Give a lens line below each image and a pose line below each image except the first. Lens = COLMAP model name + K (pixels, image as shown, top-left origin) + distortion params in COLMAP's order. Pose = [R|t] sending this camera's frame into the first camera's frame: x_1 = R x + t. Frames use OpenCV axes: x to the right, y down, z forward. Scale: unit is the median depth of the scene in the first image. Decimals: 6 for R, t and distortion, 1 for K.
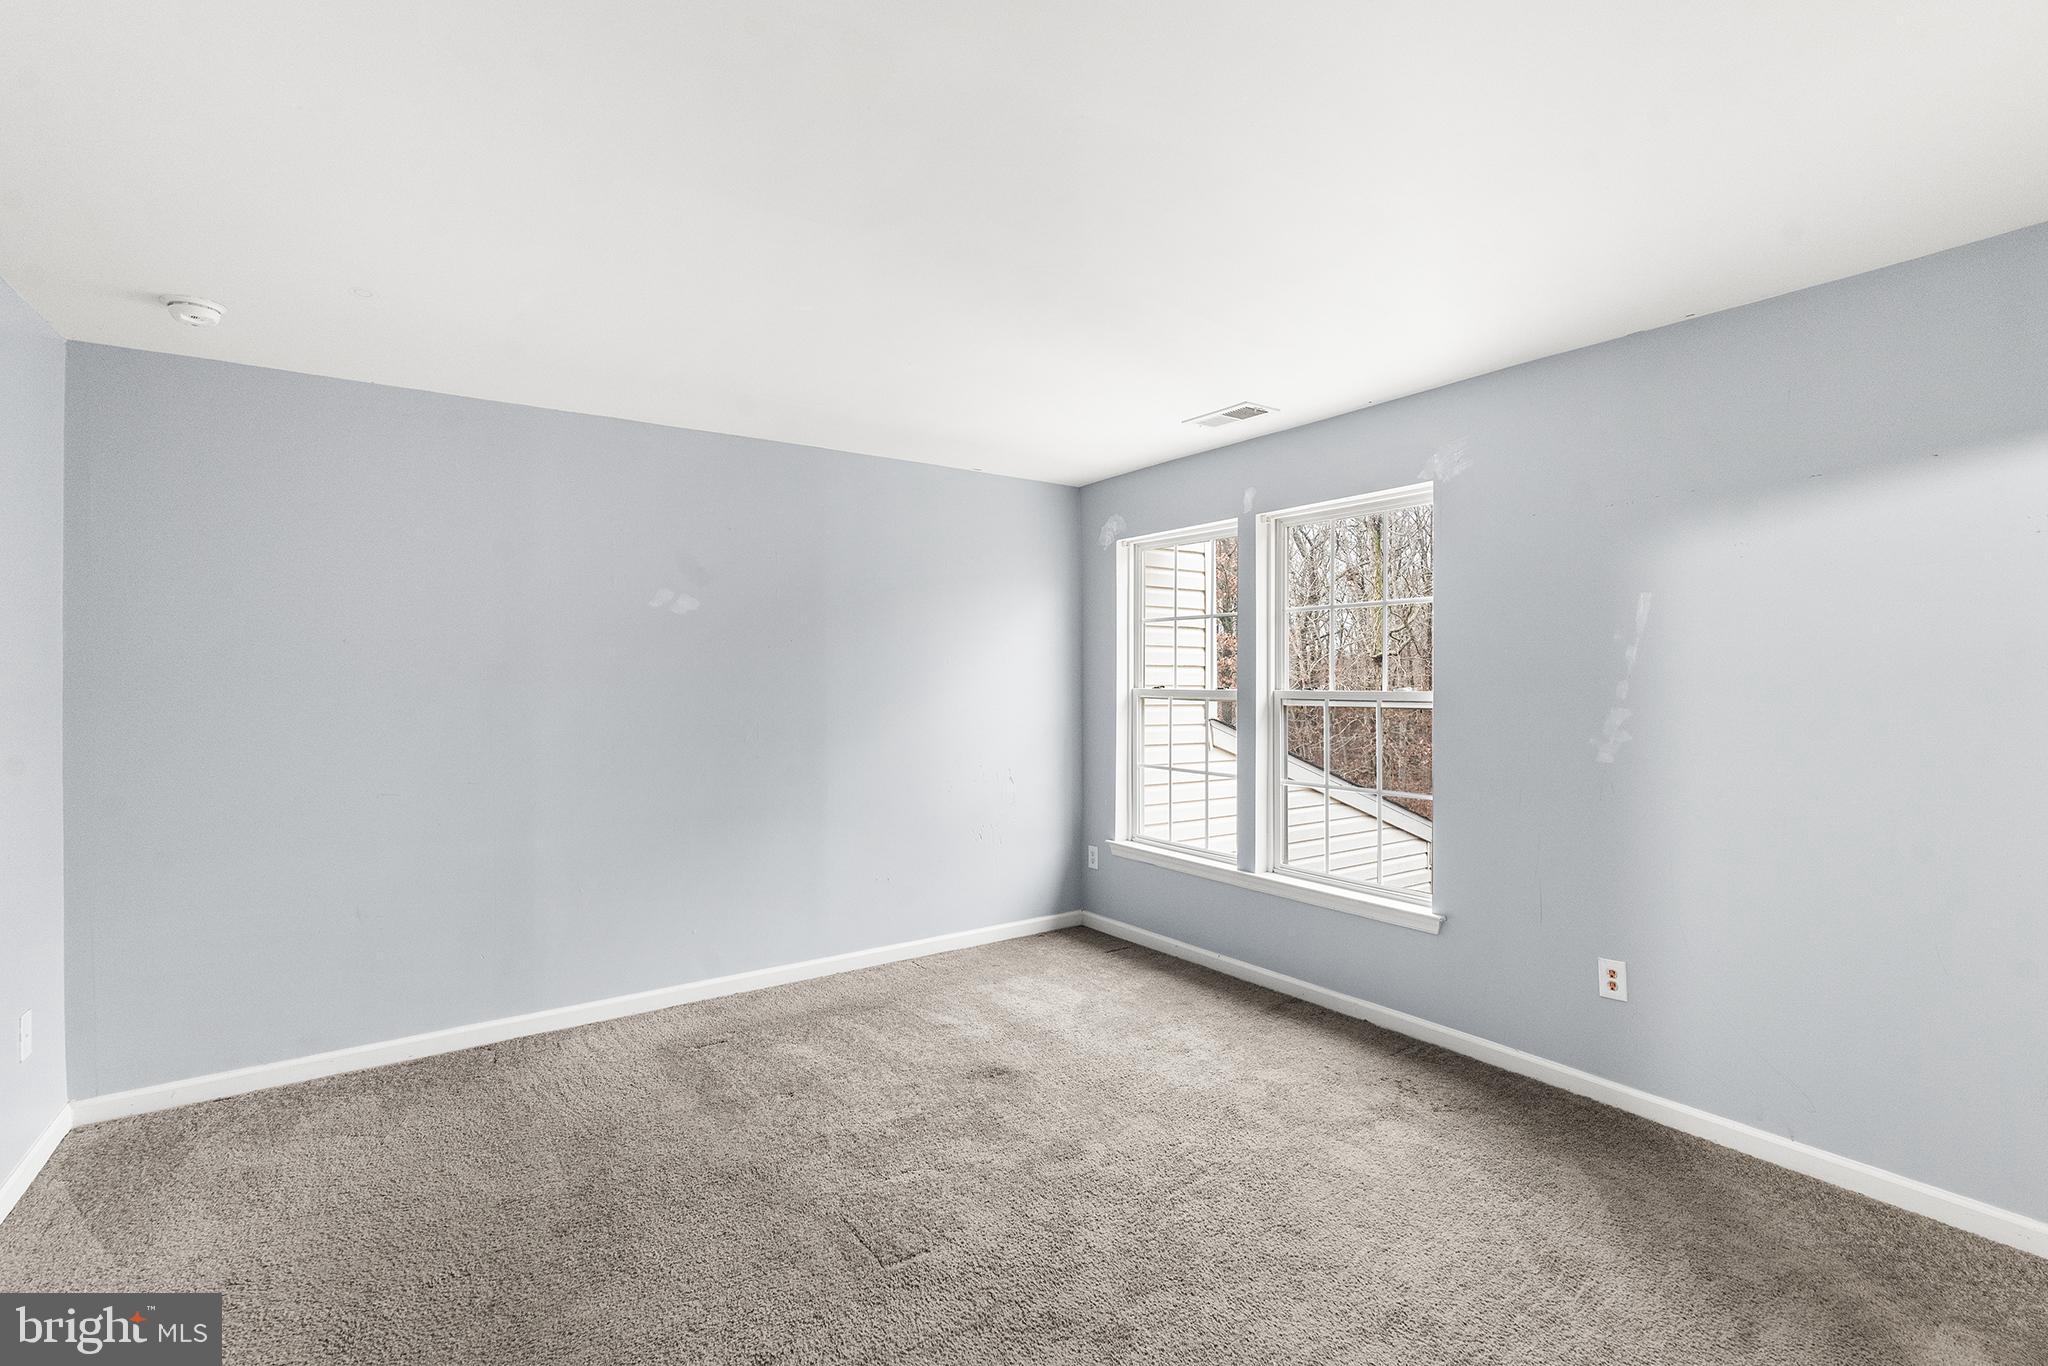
lens RADIAL K [[927.6, 0, 1011.1], [0, 927.6, 677.3], [0, 0, 1]] dist [-0.003243, -0.000618]
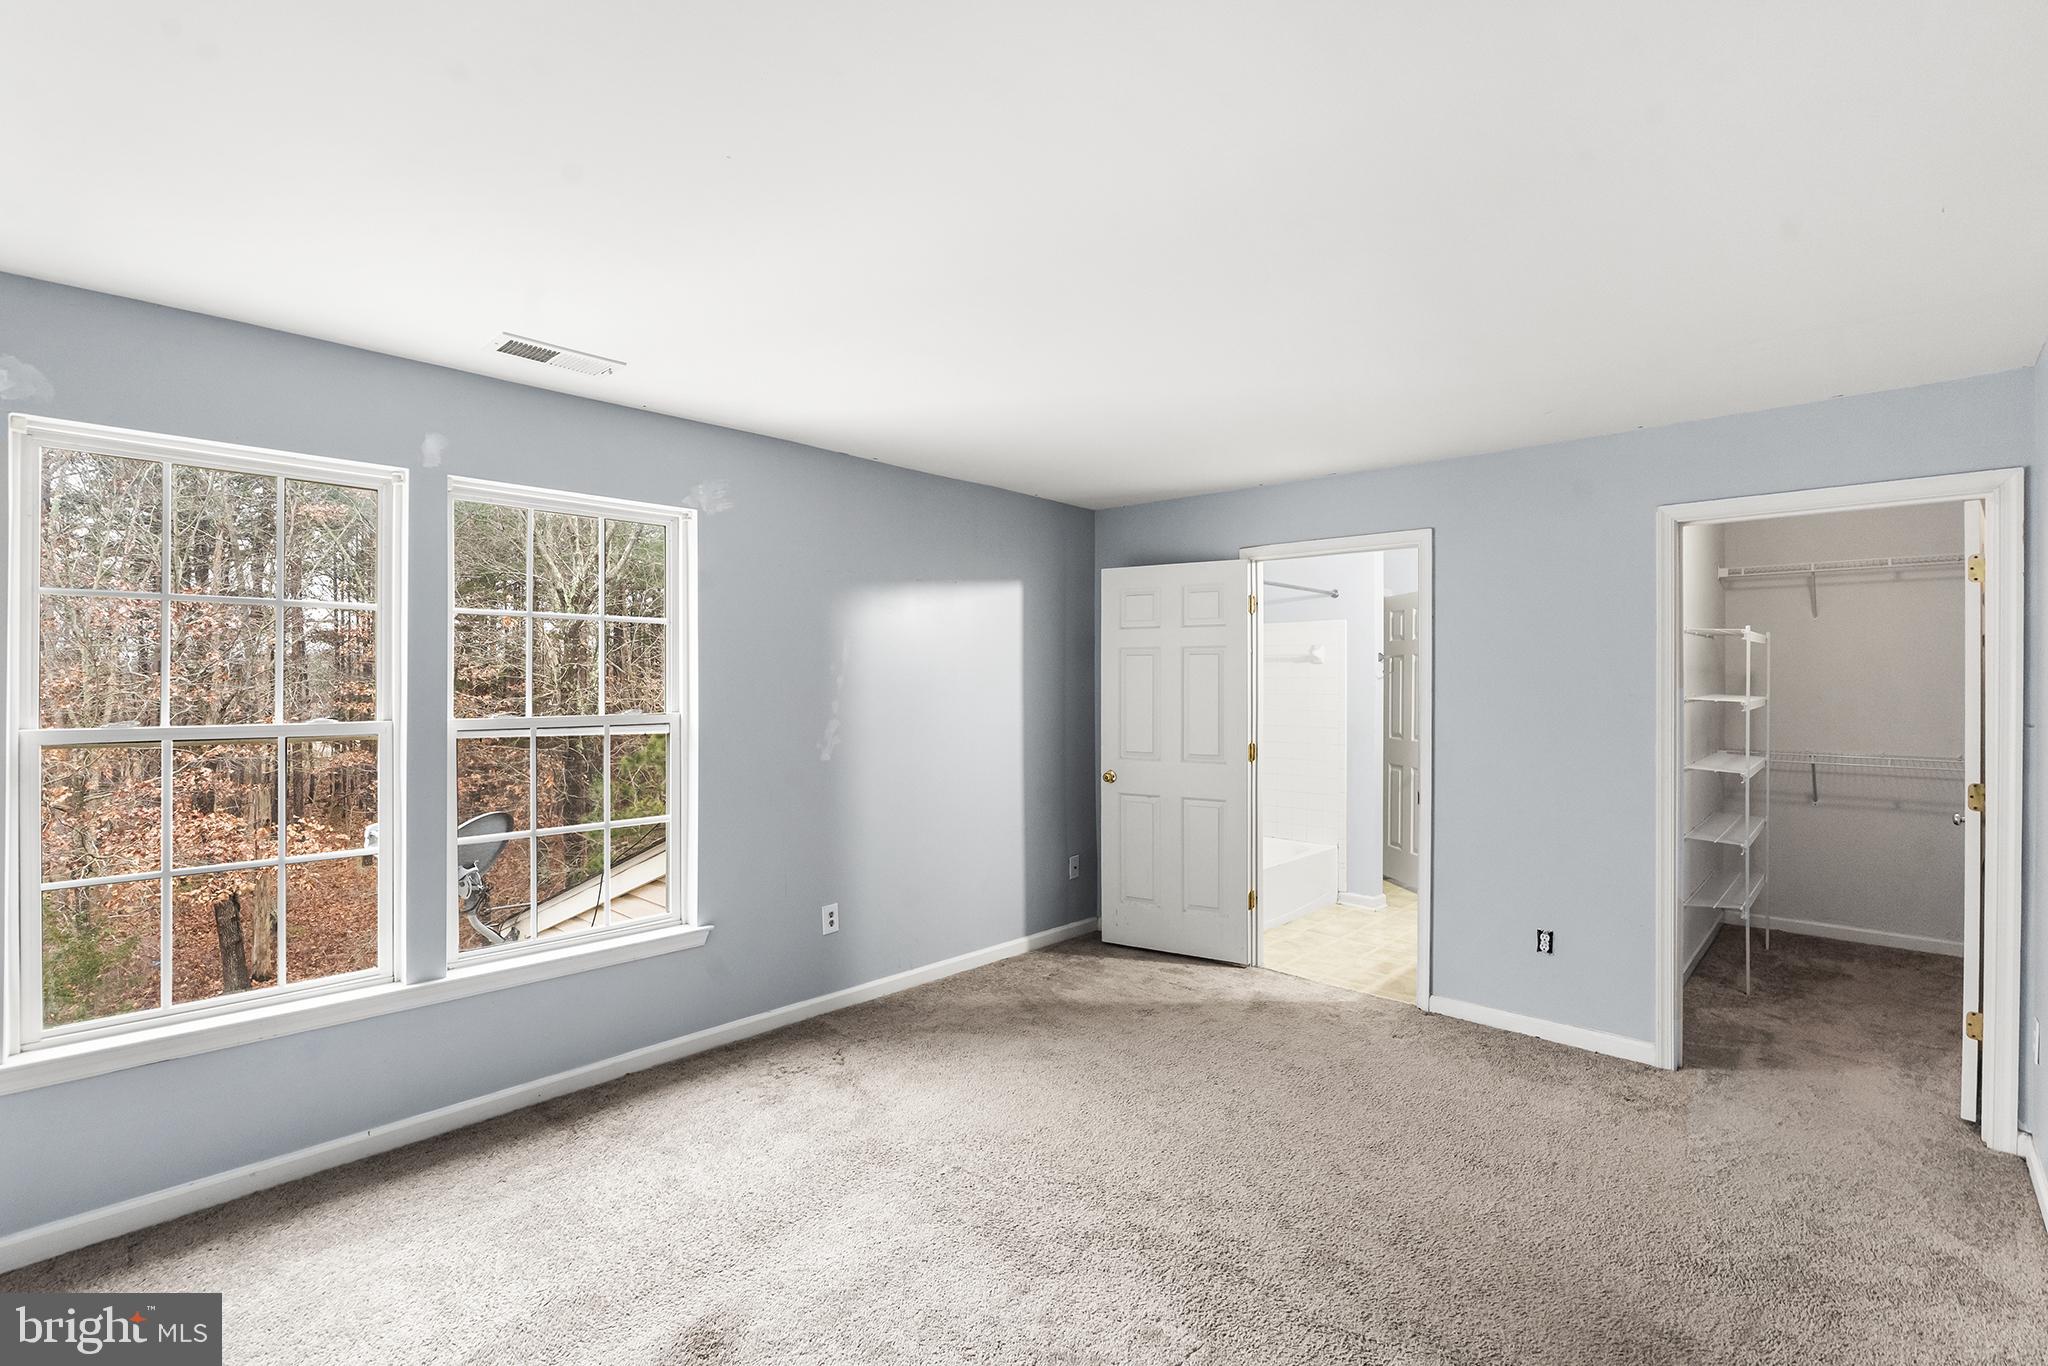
lens RADIAL K [[927.6, 0, 1002.9], [0, 927.6, 684.7], [0, 0, 1]] dist [-0.003243, -0.000618]
pose [[-0.201806, 0.006908, 0.979401, -0.635339], [0.006604, 0.999962, -0.005693, -0.007970], [-0.979403, 0.005319, -0.201844, 0.878453]]
